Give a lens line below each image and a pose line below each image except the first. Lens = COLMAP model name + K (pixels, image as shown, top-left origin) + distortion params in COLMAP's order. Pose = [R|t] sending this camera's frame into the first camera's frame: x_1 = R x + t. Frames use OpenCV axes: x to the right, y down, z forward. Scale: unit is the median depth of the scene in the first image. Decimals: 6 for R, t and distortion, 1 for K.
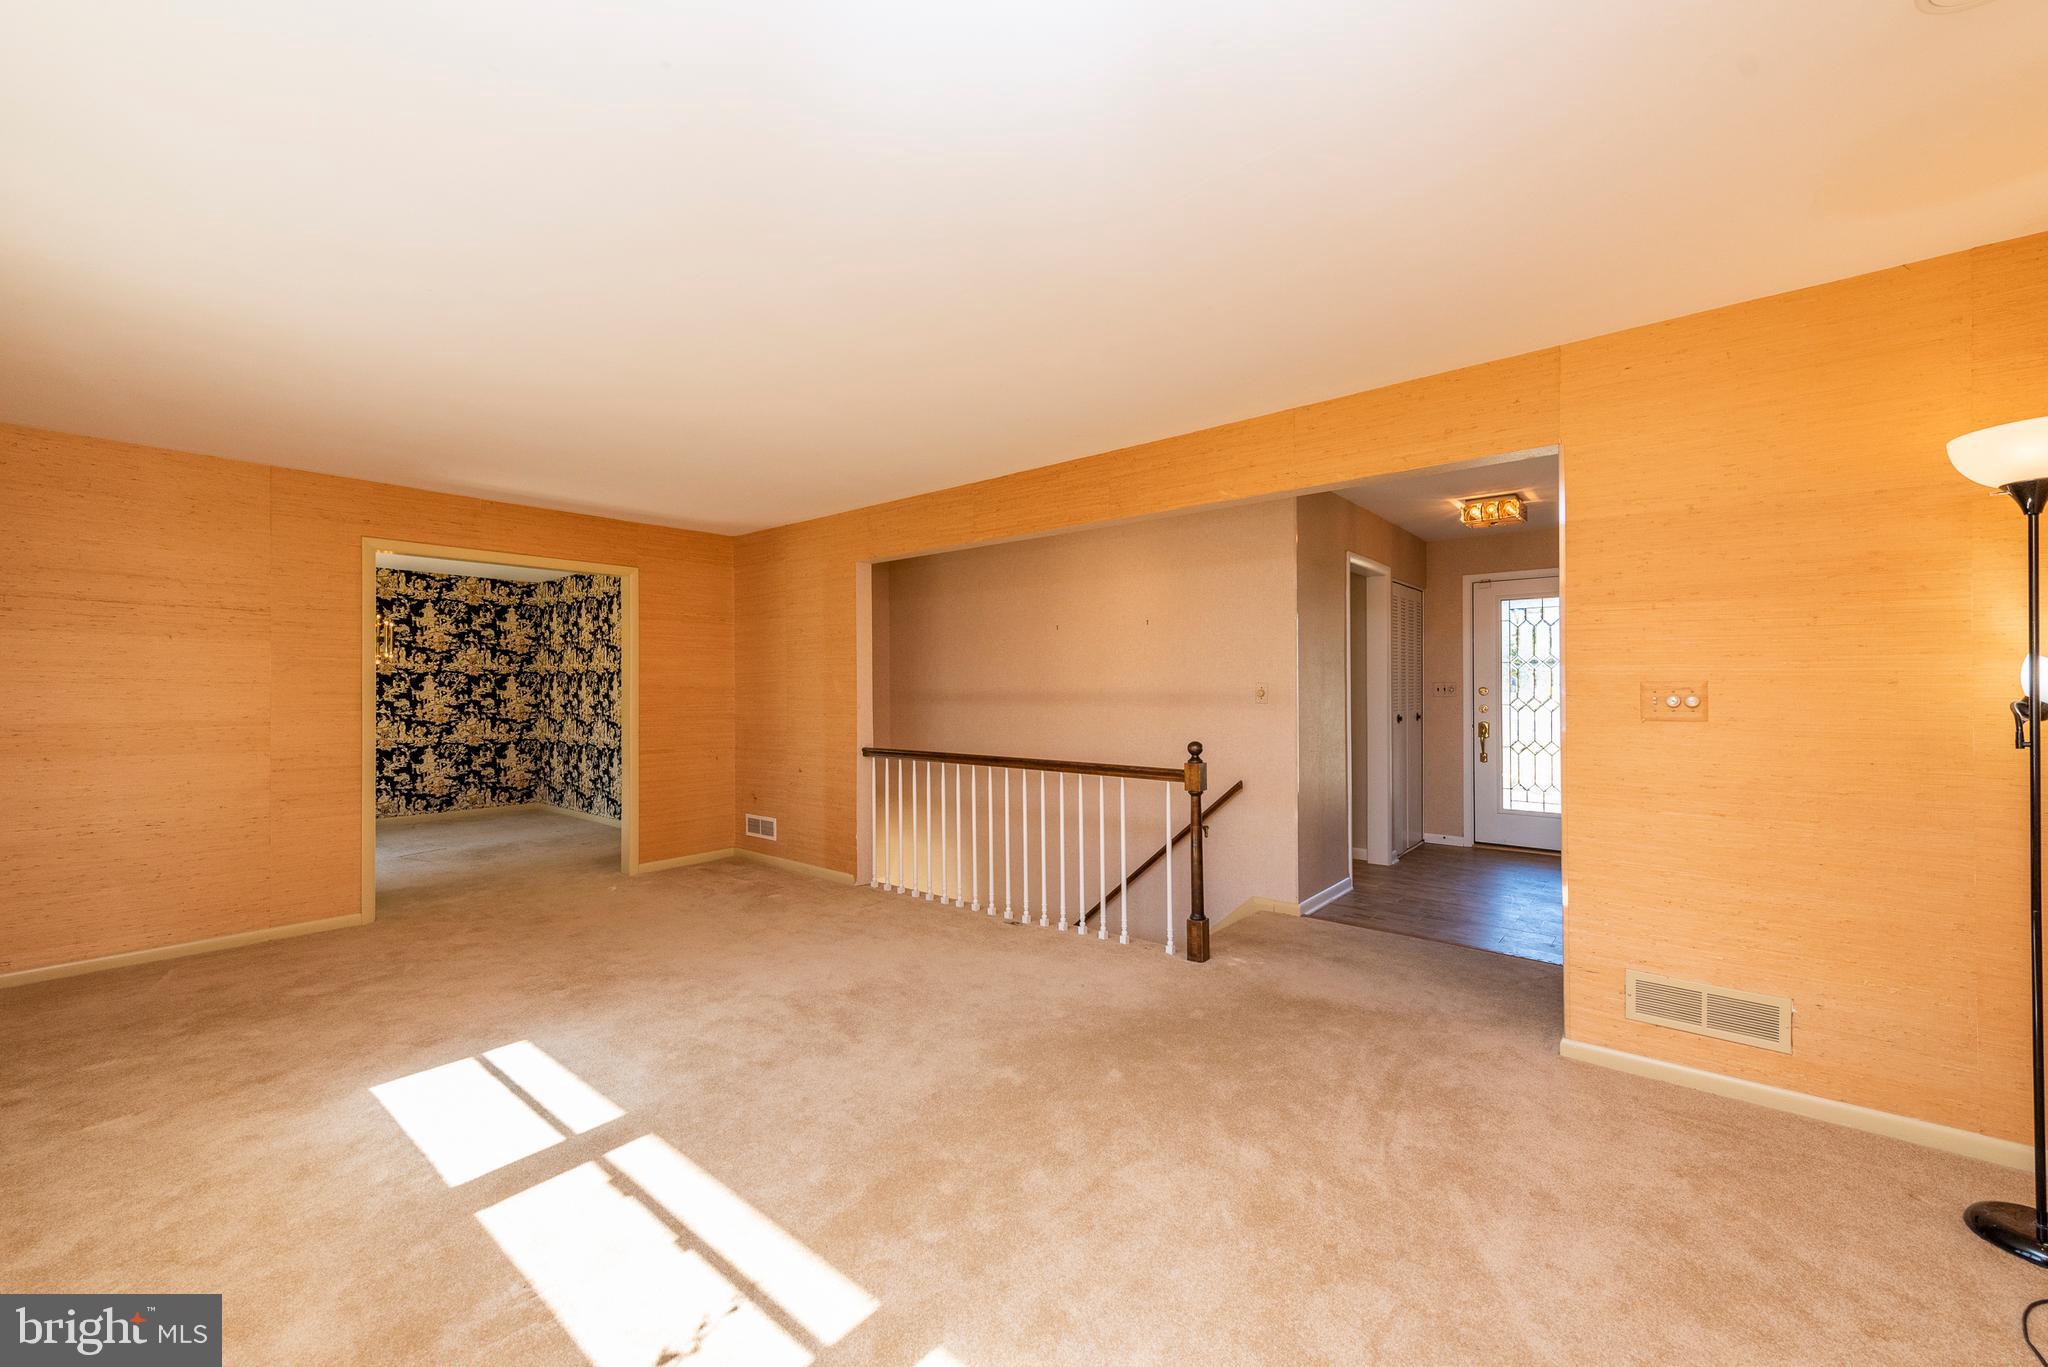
lens RADIAL K [[799.9, 0, 1029.5], [0, 799.9, 664.4], [0, 0, 1]] dist [0.014067, 0.000008]
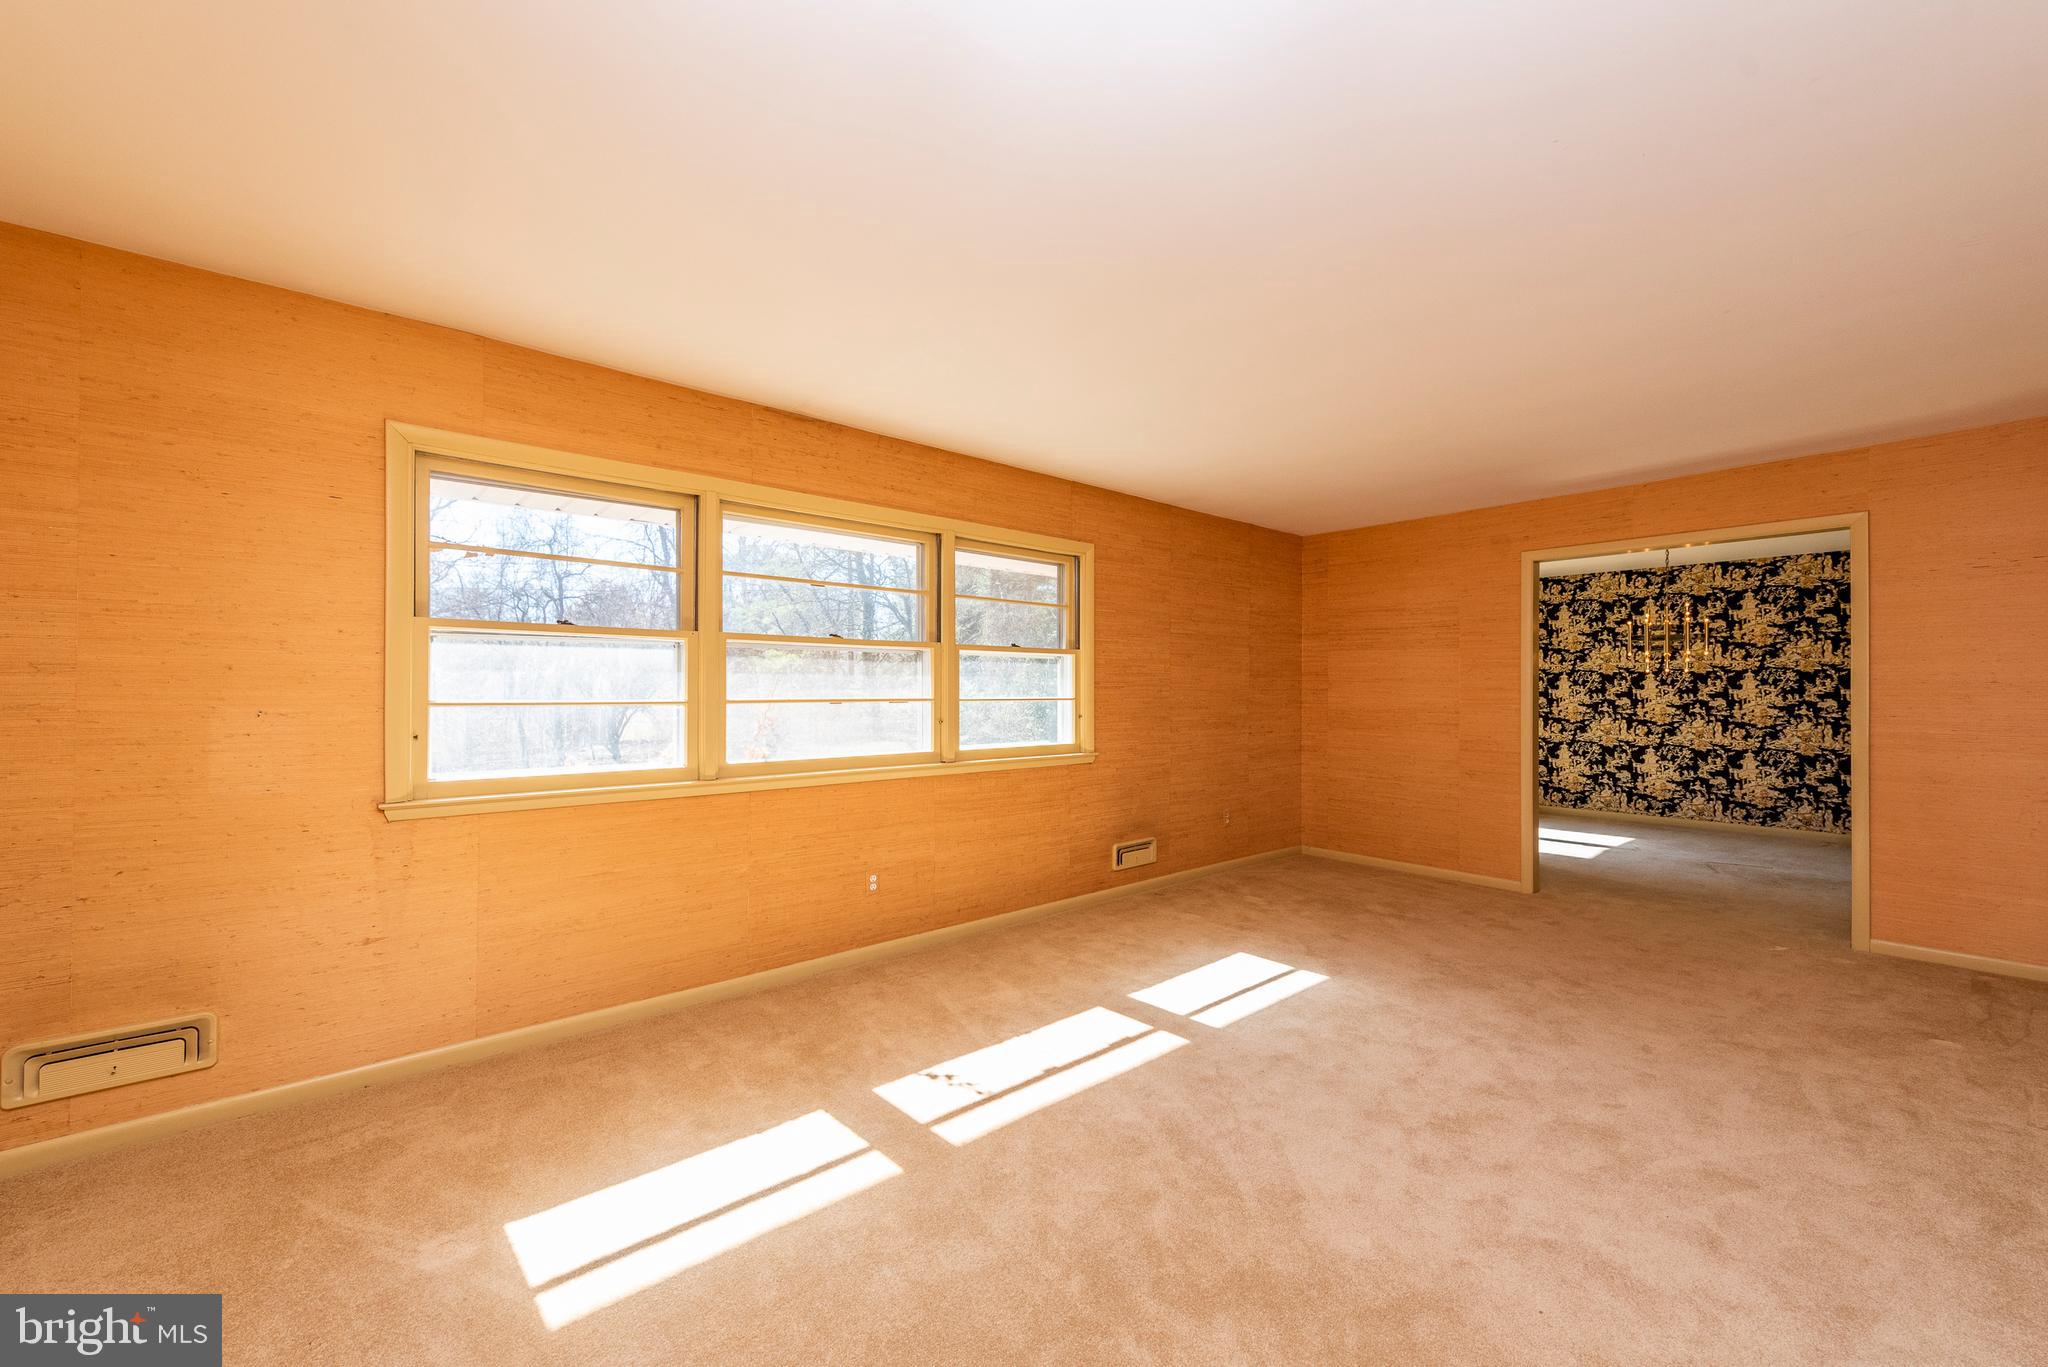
lens RADIAL K [[799.9, 0, 1032.7], [0, 799.9, 703.5], [0, 0, 1]] dist [0.014067, 0.000008]
pose [[-0.163898, 0.018167, -0.986310, 0.384266], [0.030162, 0.999455, 0.013397, 0.015328], [0.986016, -0.027554, -0.164357, 0.475013]]
